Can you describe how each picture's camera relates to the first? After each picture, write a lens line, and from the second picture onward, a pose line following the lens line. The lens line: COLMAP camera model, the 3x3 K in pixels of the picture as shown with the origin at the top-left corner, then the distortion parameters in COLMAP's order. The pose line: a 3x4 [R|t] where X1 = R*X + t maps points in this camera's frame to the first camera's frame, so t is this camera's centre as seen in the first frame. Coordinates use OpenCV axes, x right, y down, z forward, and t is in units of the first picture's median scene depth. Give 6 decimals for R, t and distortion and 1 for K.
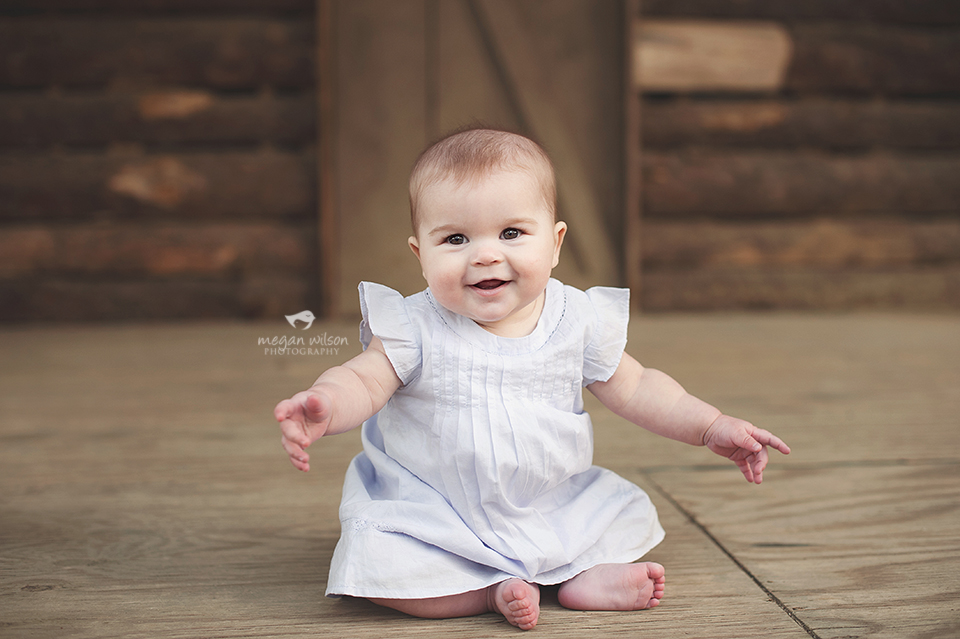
lens RADIAL K [[1503.6, 0, 479.6], [0, 1503.6, 320.9], [0, 0, 1]] dist [-0.049236, 0.000000]
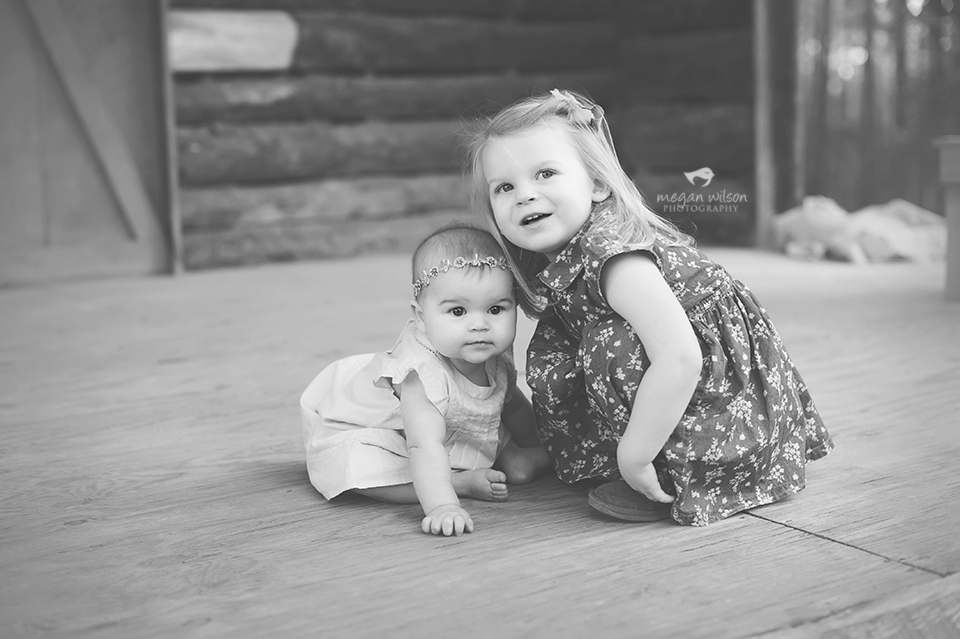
lens RADIAL K [[1503.6, 0, 480.0], [0, 1503.6, 318.1], [0, 0, 1]] dist [-0.049236, 0.000000]
pose [[0.898493, -0.085526, 0.430576, -0.181806], [0.070150, 0.996206, 0.051494, -0.012798], [-0.433347, -0.016062, 0.901084, -0.104525]]
